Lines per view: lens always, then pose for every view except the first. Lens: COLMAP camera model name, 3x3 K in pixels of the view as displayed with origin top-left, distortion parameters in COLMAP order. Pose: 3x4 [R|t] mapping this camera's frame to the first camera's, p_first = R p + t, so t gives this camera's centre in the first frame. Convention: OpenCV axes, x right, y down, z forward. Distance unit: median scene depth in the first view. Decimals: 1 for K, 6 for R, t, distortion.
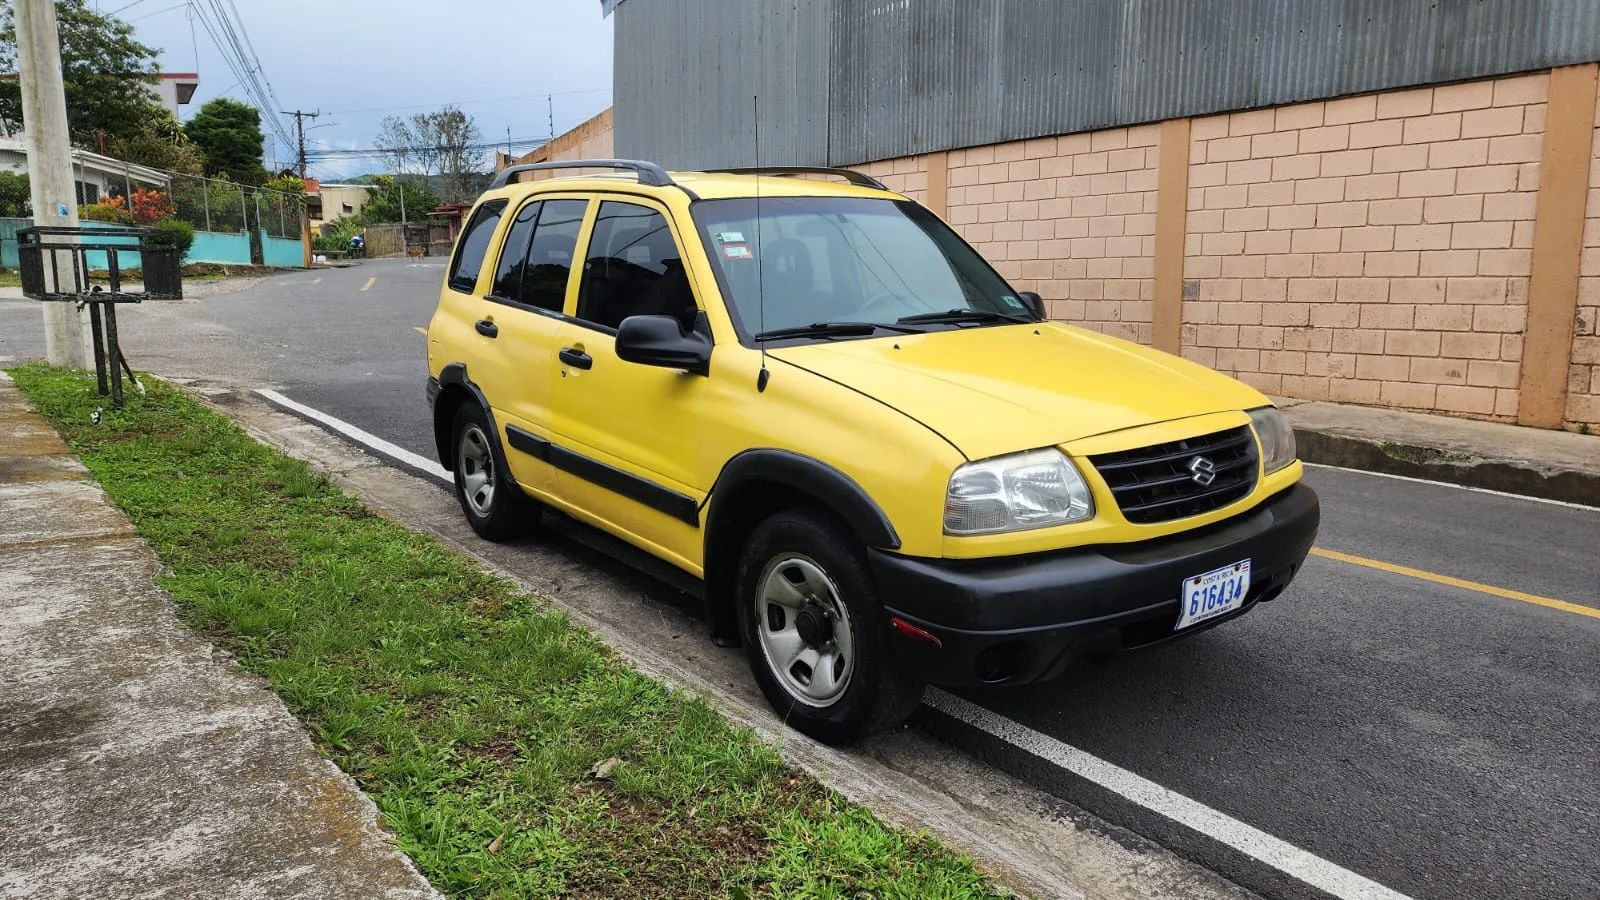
lens RADIAL K [[1078.6, 0, 800.0], [0, 1078.6, 450.0], [0, 0, 1]] dist [0.076157, -0.073359]
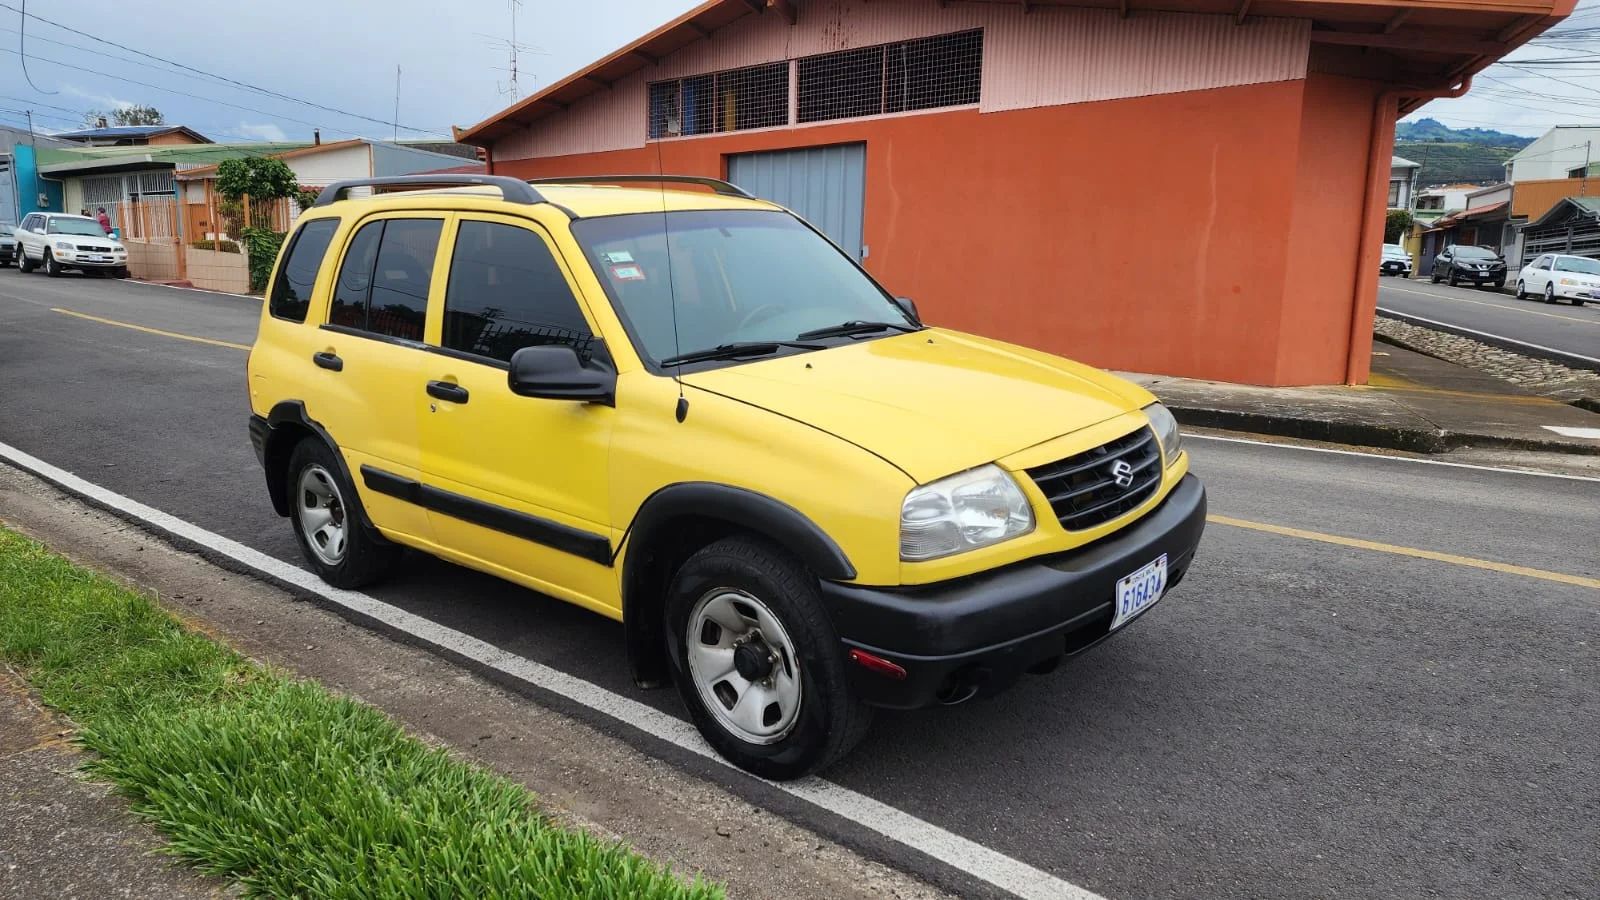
lens RADIAL K [[1078.6, 0, 800.0], [0, 1078.6, 450.0], [0, 0, 1]] dist [0.076157, -0.073359]
pose [[0.981186, -0.069684, 0.180050, -0.098988], [0.068112, 0.997566, 0.014906, -0.034276], [-0.180650, -0.002362, 0.983545, 0.038640]]
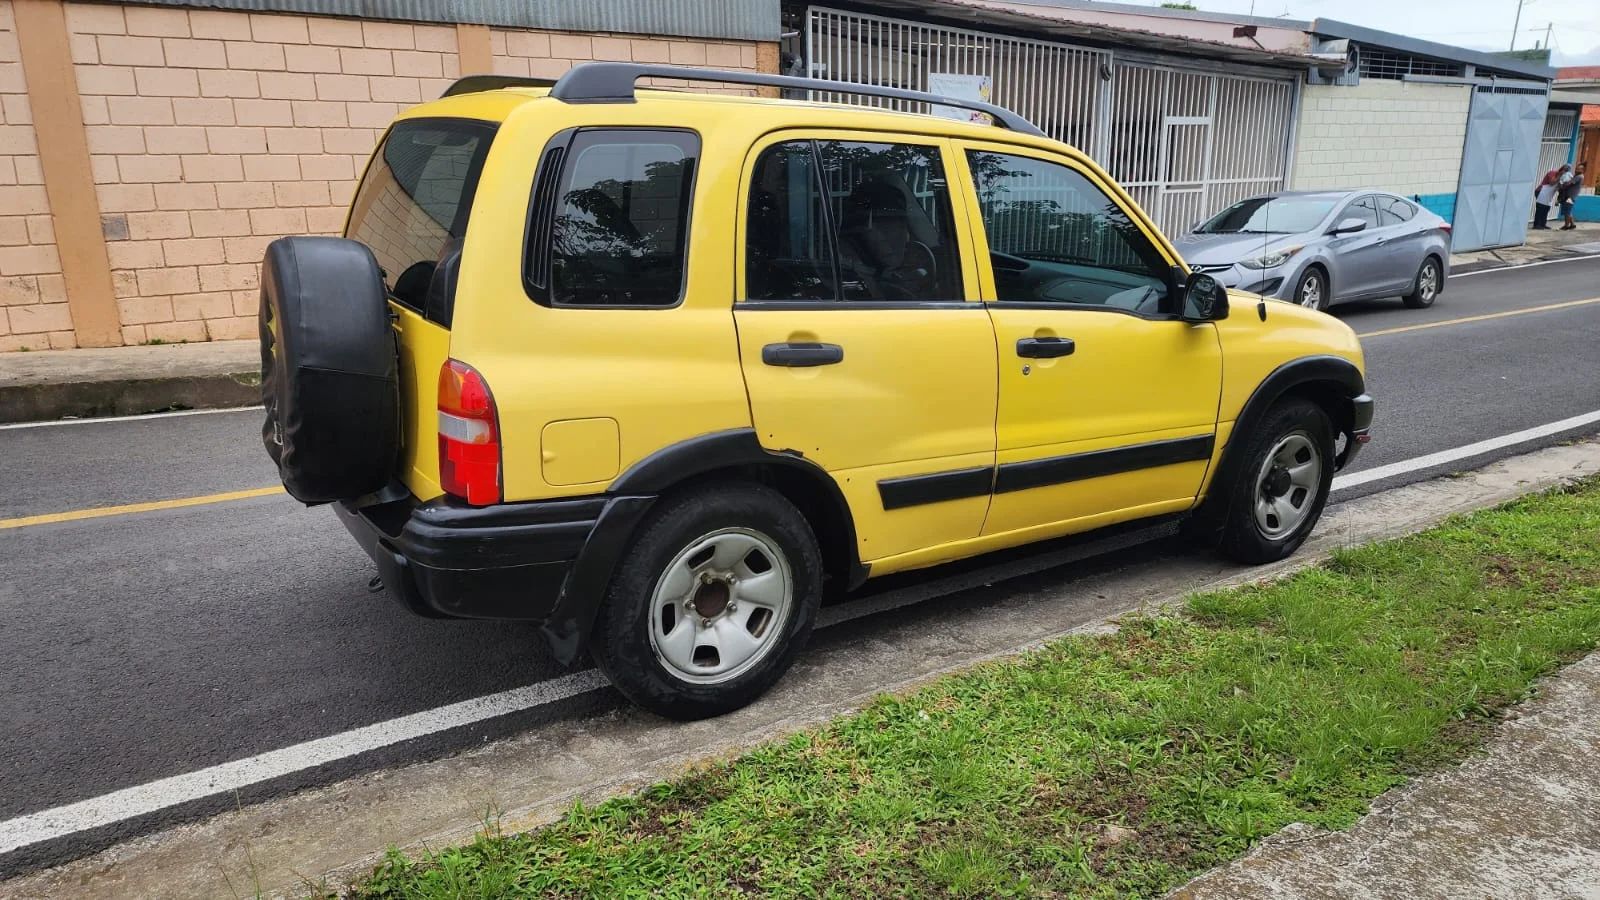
lens RADIAL K [[1078.6, 0, 800.0], [0, 1078.6, 450.0], [0, 0, 1]] dist [0.076157, -0.073359]
pose [[0.064020, -0.252122, 0.965575, -1.250384], [0.171136, 0.956001, 0.238275, -0.288005], [-0.983165, 0.149991, 0.104351, 1.337383]]
